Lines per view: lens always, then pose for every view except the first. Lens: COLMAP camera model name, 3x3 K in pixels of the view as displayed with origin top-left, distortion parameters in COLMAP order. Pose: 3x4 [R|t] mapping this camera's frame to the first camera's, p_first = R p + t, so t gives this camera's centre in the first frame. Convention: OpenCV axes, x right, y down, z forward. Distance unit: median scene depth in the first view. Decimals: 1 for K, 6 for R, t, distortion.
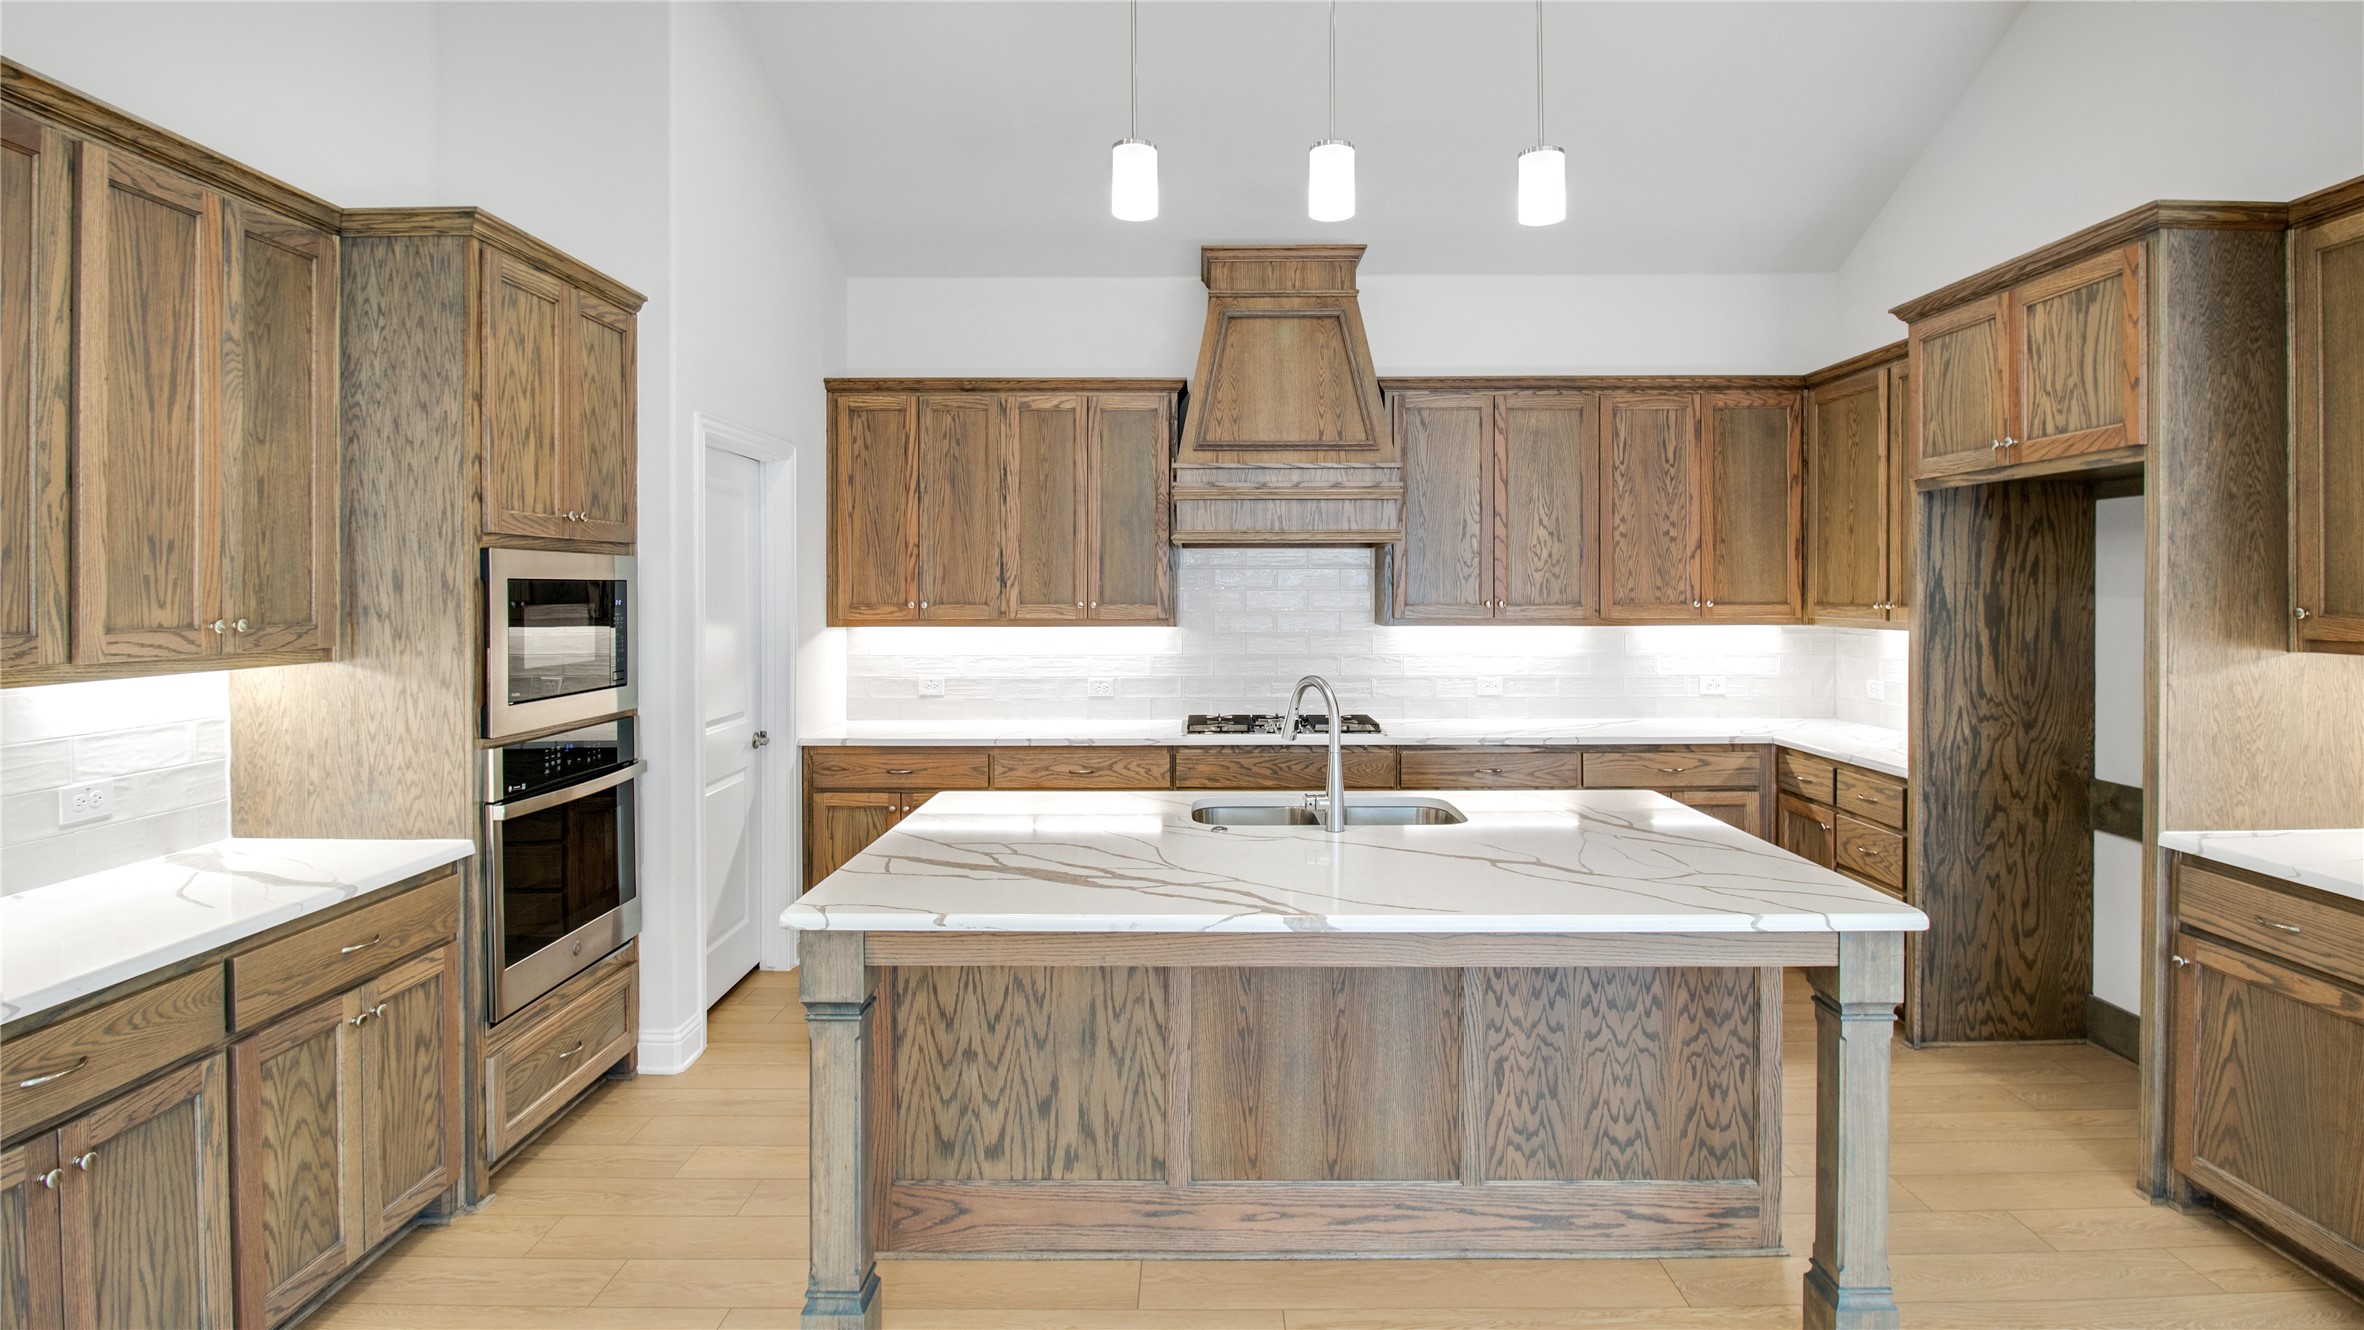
lens RADIAL K [[1161.8, 0, 1176.5], [0, 1161.8, 554.9], [0, 0, 1]] dist [-0.008071, 0.009205]
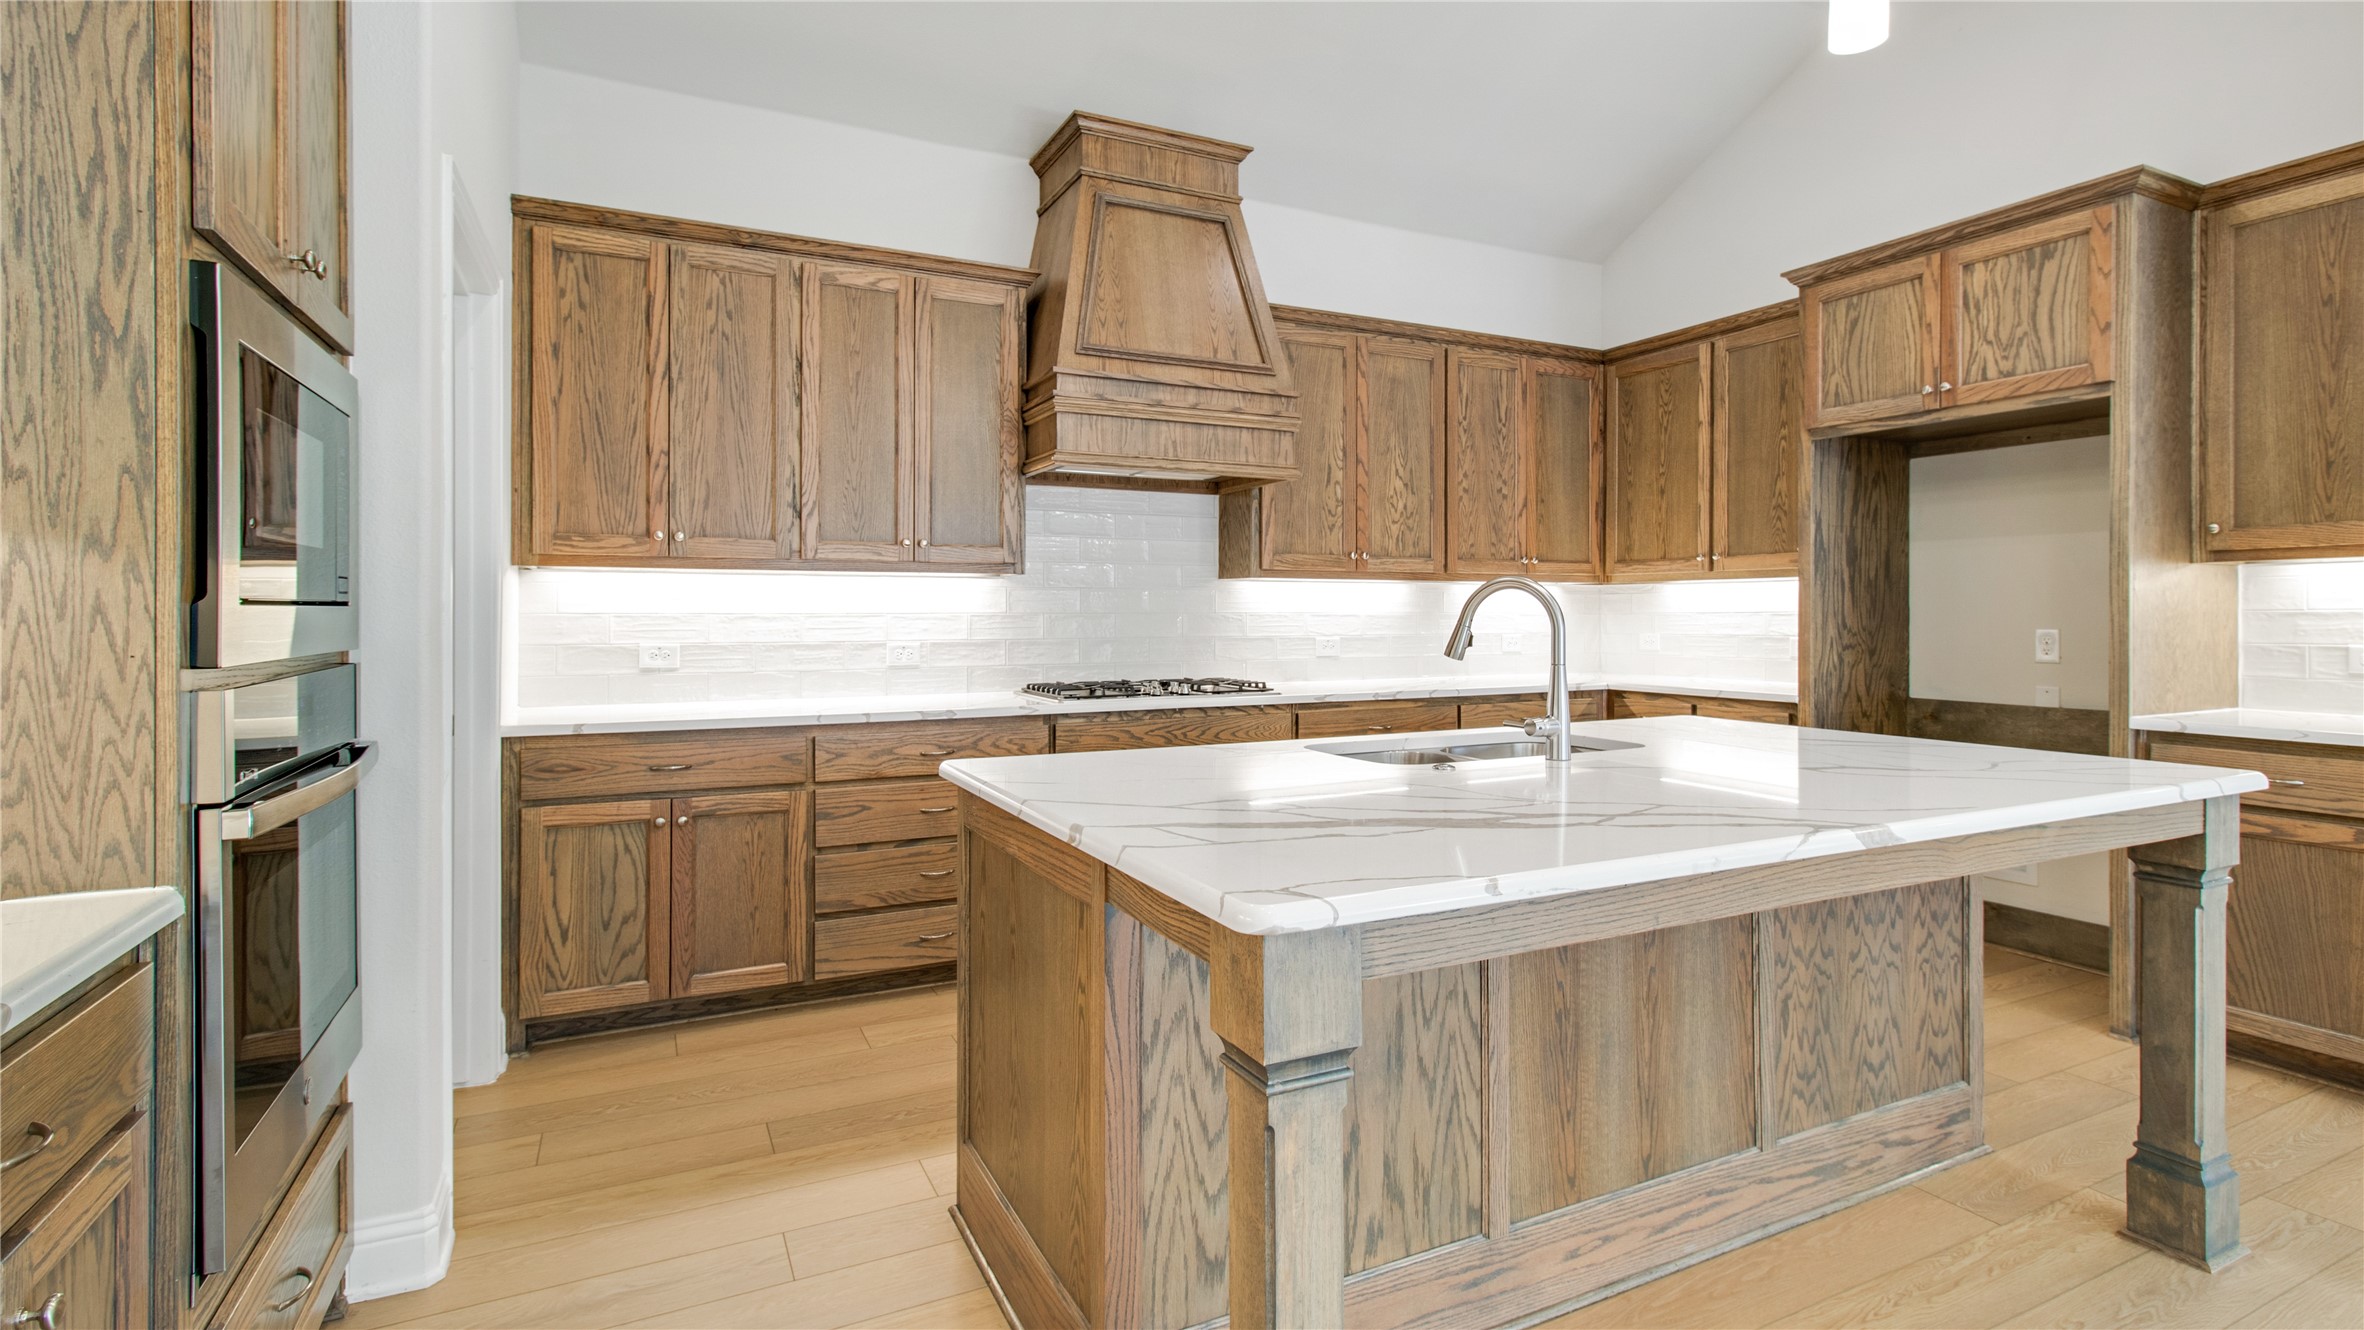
lens RADIAL K [[1123.0, 0, 1195.5], [0, 1123.0, 619.3], [0, 0, 1]] dist [0.003078, -0.007901]
pose [[0.892737, 0.000192, 0.450579, -0.364271], [-0.013198, 0.999582, 0.025723, 0.100462], [-0.450385, -0.028911, 0.892366, 0.339914]]
